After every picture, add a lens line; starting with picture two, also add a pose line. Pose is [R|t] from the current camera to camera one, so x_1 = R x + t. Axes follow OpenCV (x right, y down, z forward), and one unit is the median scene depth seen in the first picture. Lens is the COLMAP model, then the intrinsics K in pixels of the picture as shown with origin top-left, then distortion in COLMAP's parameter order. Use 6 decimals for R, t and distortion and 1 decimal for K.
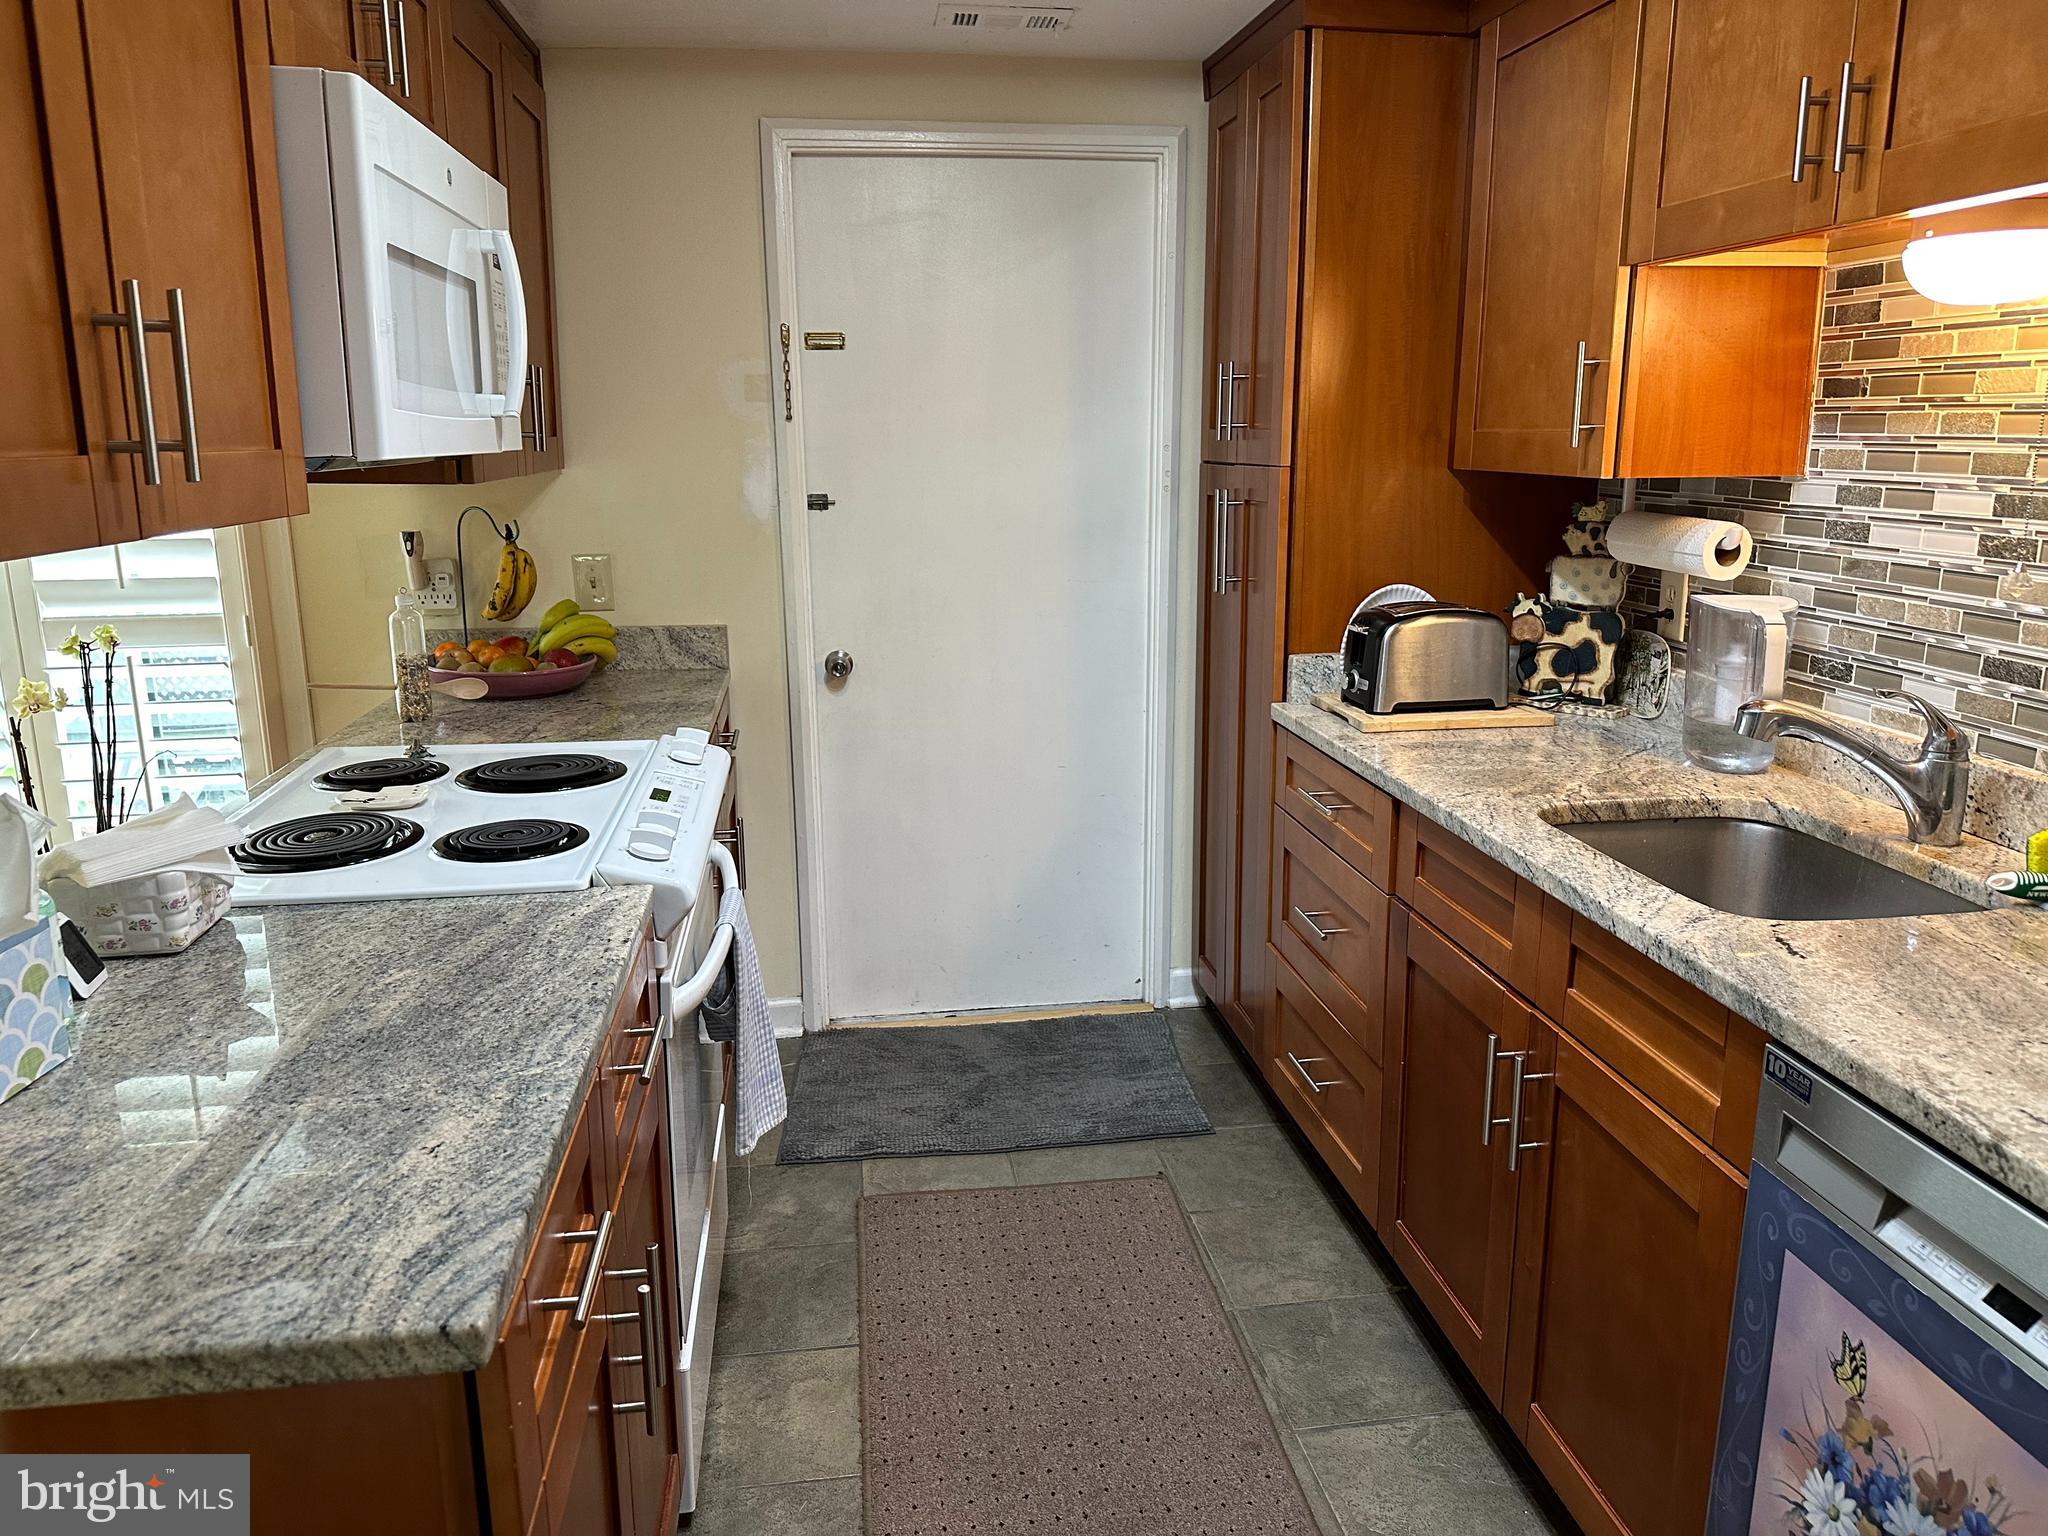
lens RADIAL K [[1448.9, 0, 1038.7], [0, 1448.9, 761.8], [0, 0, 1]] dist [0.052954, -0.062911]
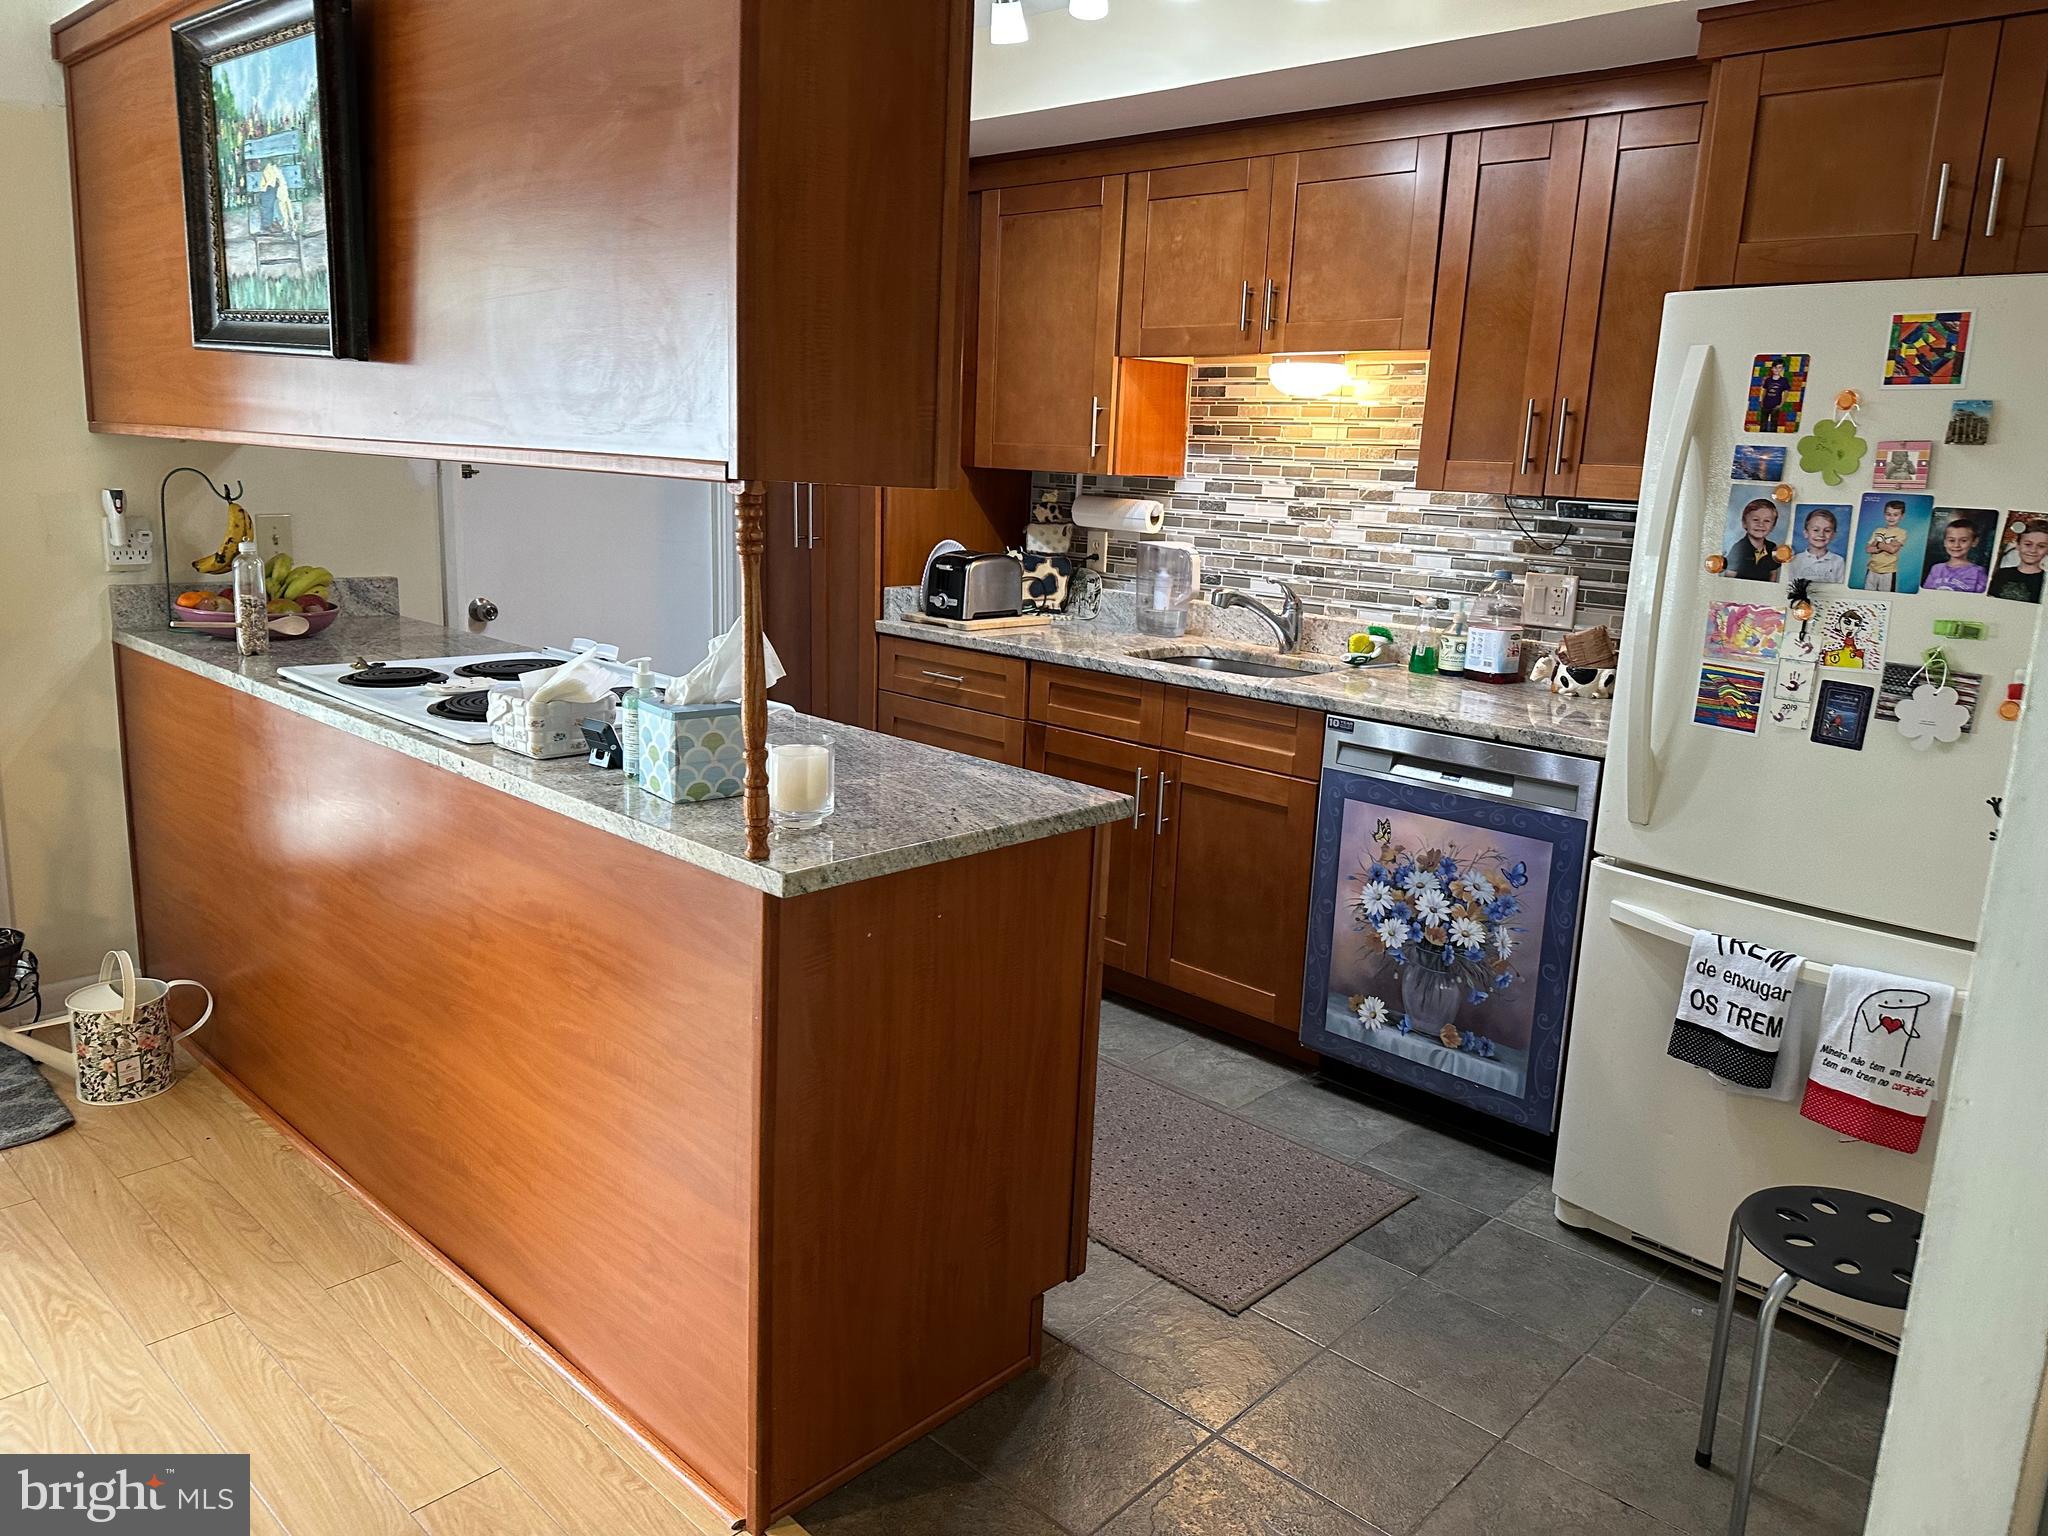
lens RADIAL K [[1461.4, 0, 1024.0], [0, 1461.4, 768.0], [0, 0, 1]] dist [0.183357, -0.288114]
pose [[0.780994, -0.094008, 0.617423, -0.863082], [0.095223, 0.994972, 0.031044, 0.100635], [-0.617237, 0.034548, 0.786019, -0.353581]]
